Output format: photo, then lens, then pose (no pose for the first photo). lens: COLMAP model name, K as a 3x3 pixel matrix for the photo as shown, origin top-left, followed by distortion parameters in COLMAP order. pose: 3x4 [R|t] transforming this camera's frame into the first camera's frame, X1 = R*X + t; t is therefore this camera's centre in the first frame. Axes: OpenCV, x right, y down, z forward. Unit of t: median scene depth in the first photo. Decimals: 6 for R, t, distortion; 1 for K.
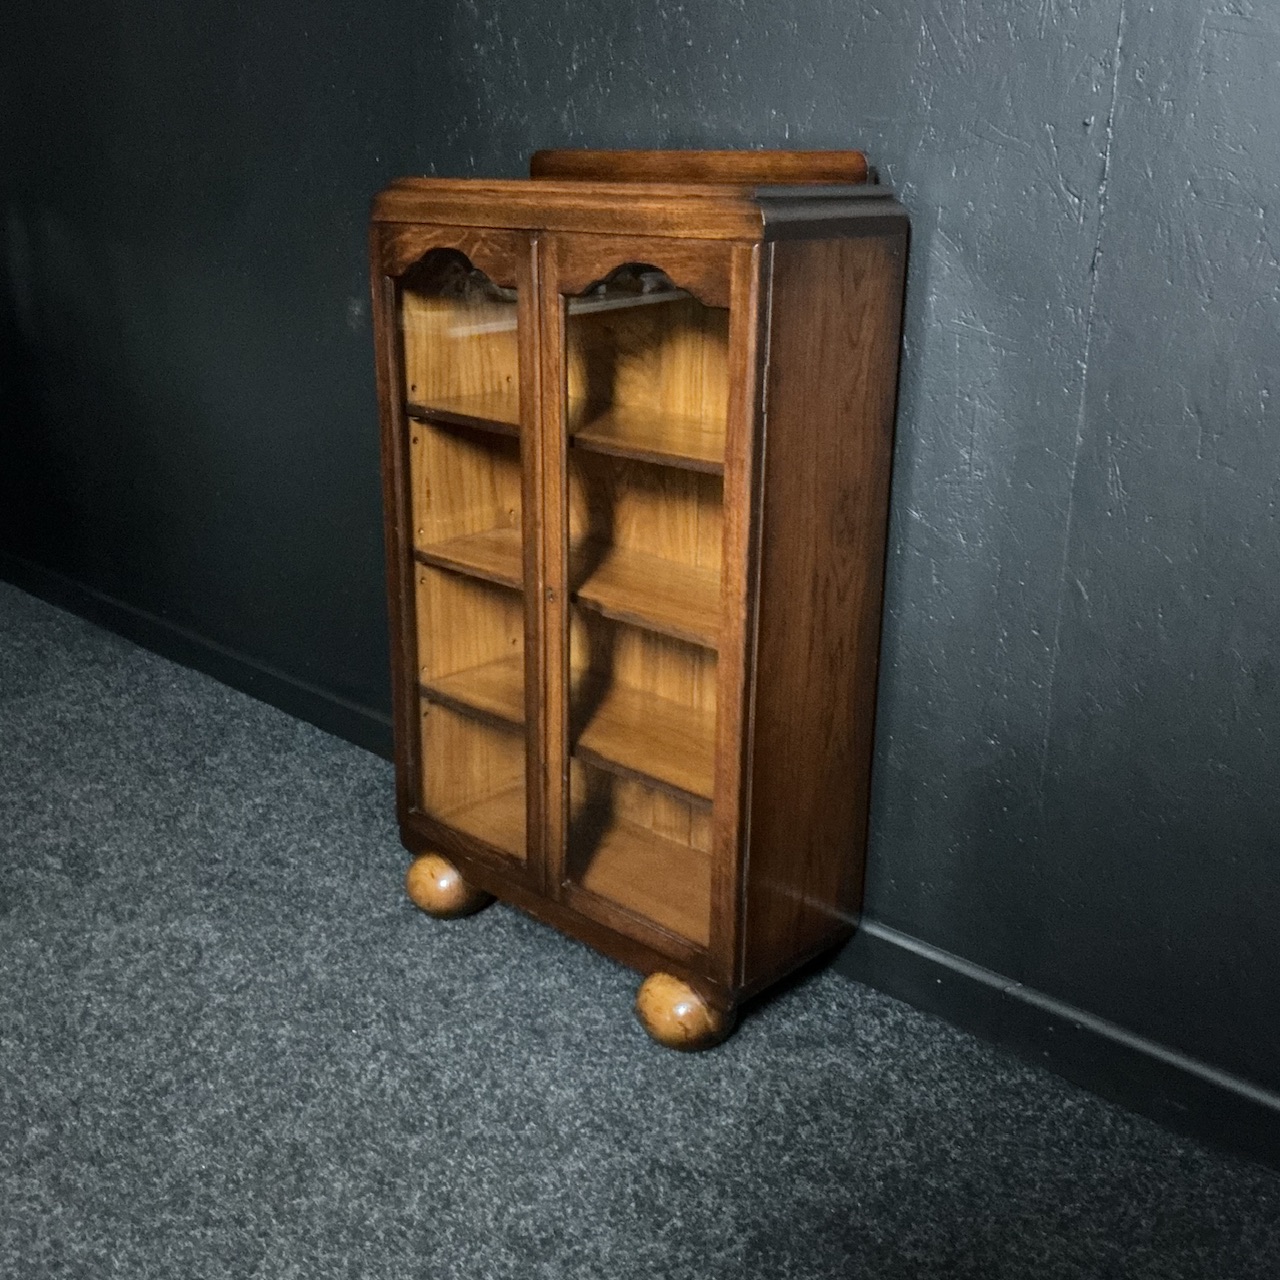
lens RADIAL K [[1413.0, 0, 647.9], [0, 1413.0, 638.8], [0, 0, 1]] dist [0.010530, 0.000000]
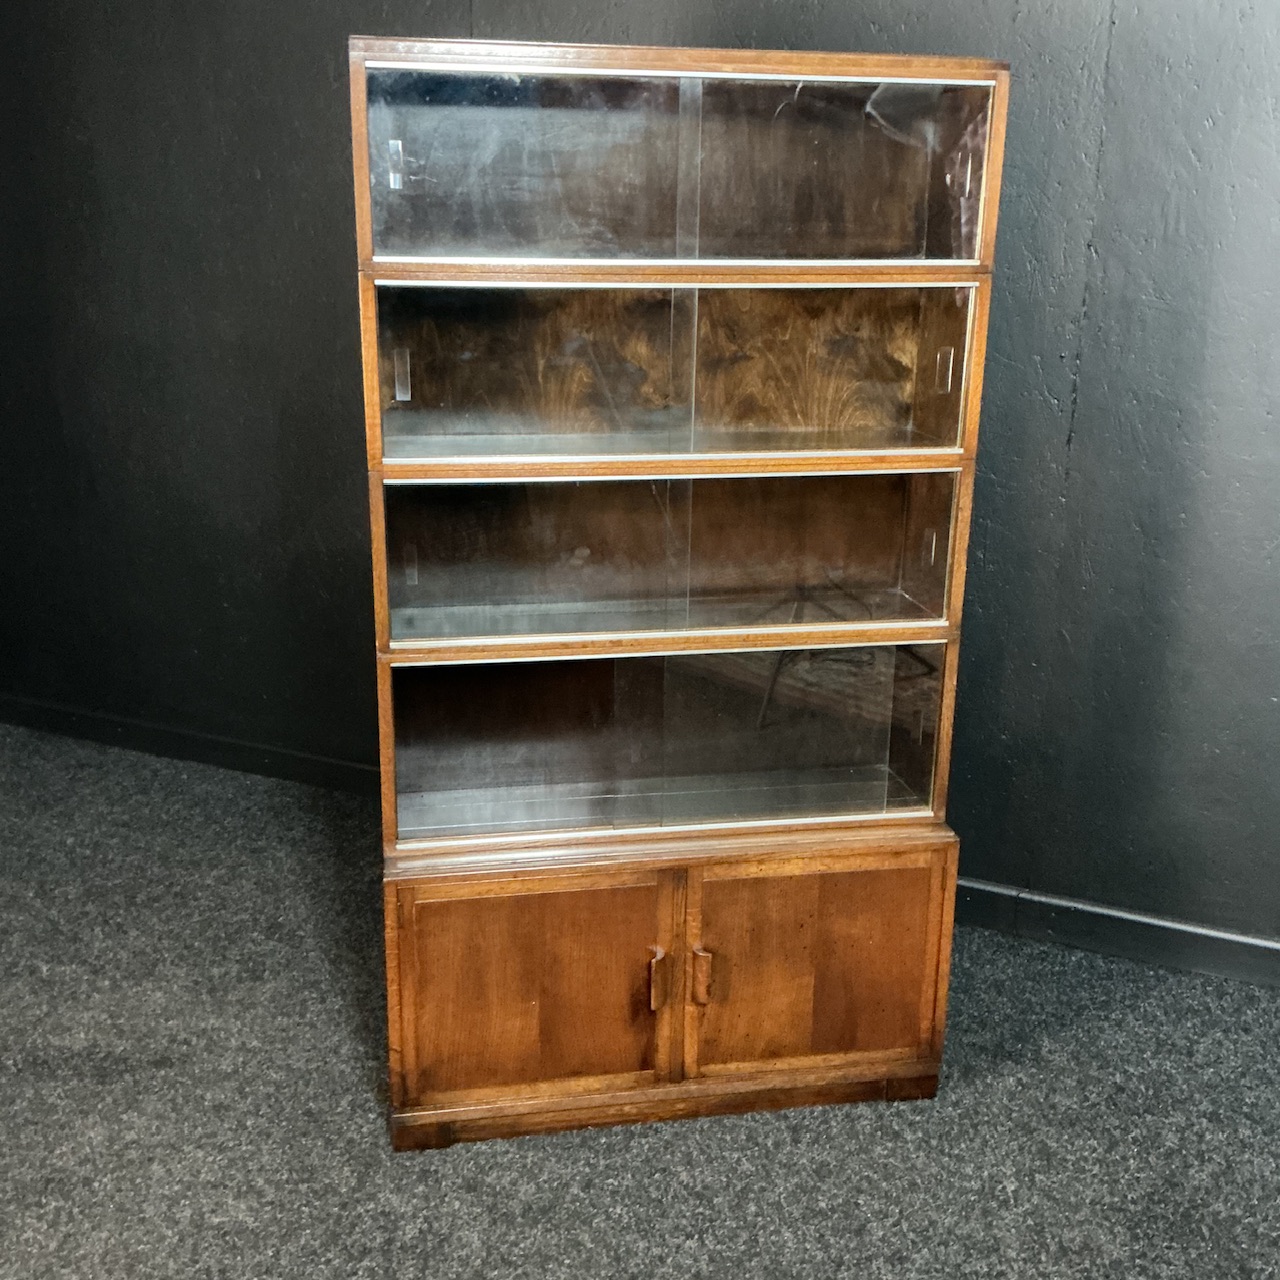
lens RADIAL K [[1413.0, 0, 644.0], [0, 1413.0, 641.0], [0, 0, 1]] dist [0.010530, 0.000000]
pose [[0.939110, -0.111870, 0.324896, -0.617795], [0.109653, 0.993651, 0.025186, -0.113435], [-0.325650, 0.011973, 0.945414, -0.333063]]
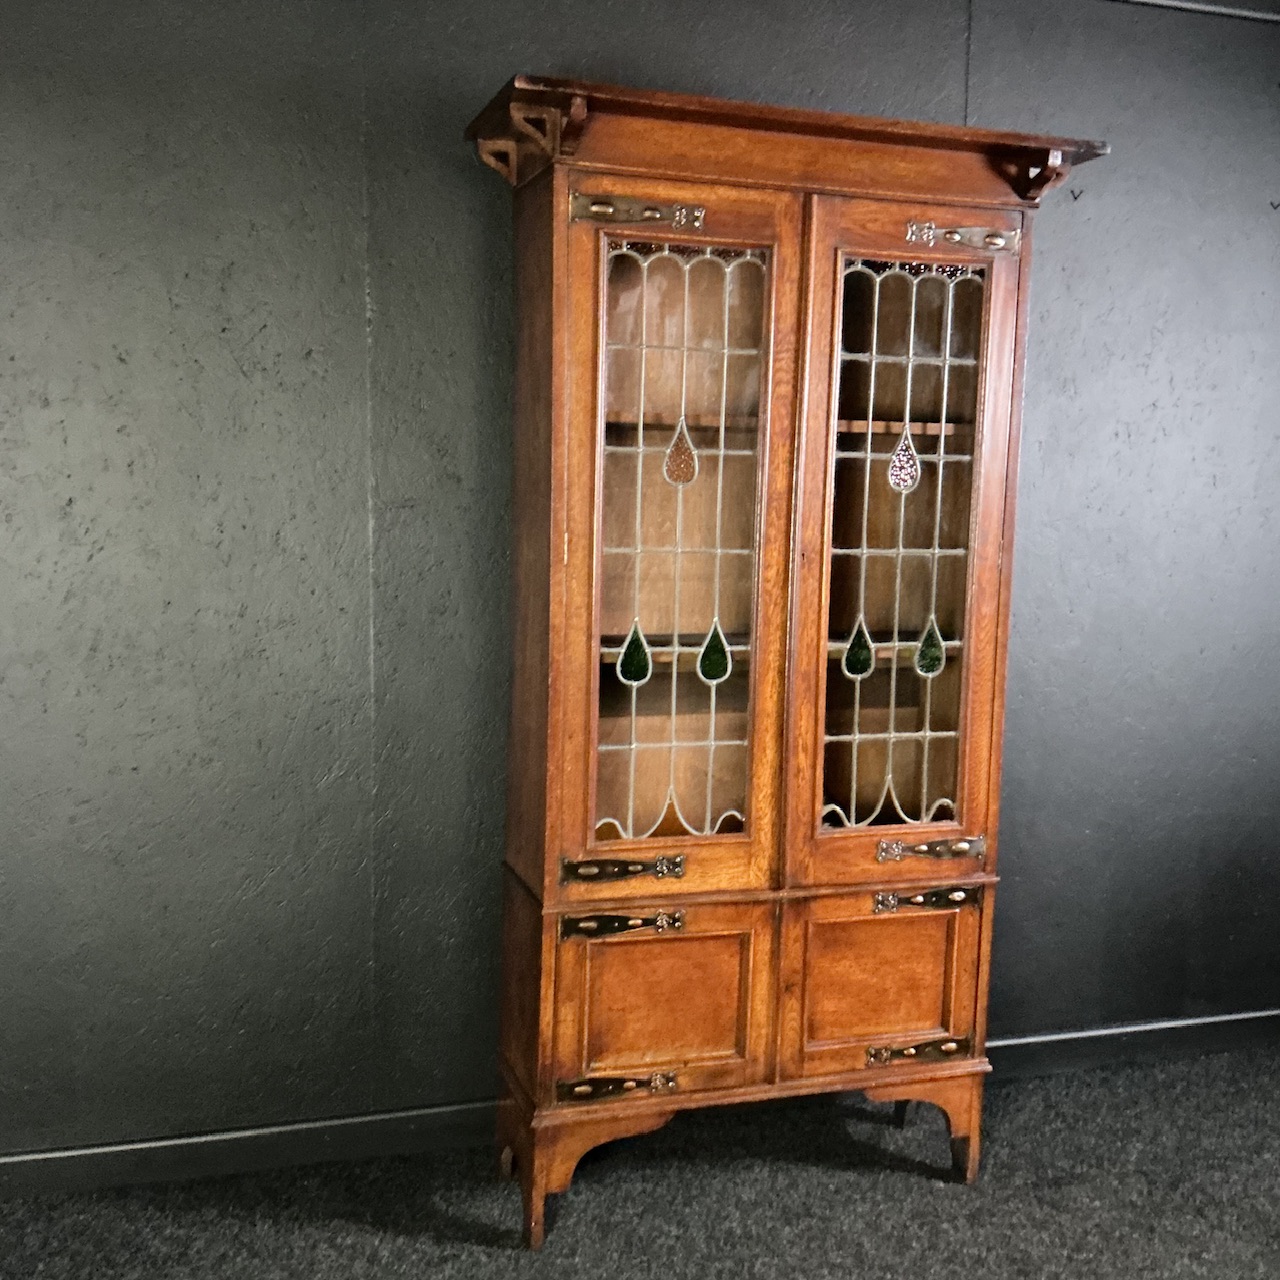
lens RADIAL K [[1413.0, 0, 629.9], [0, 1413.0, 628.6], [0, 0, 1]] dist [0.010530, 0.000000]
pose [[0.473505, -0.101460, 0.874928, -1.394567], [0.252809, 0.967202, -0.024657, -0.303234], [-0.843730, 0.232865, 0.483625, 0.363015]]
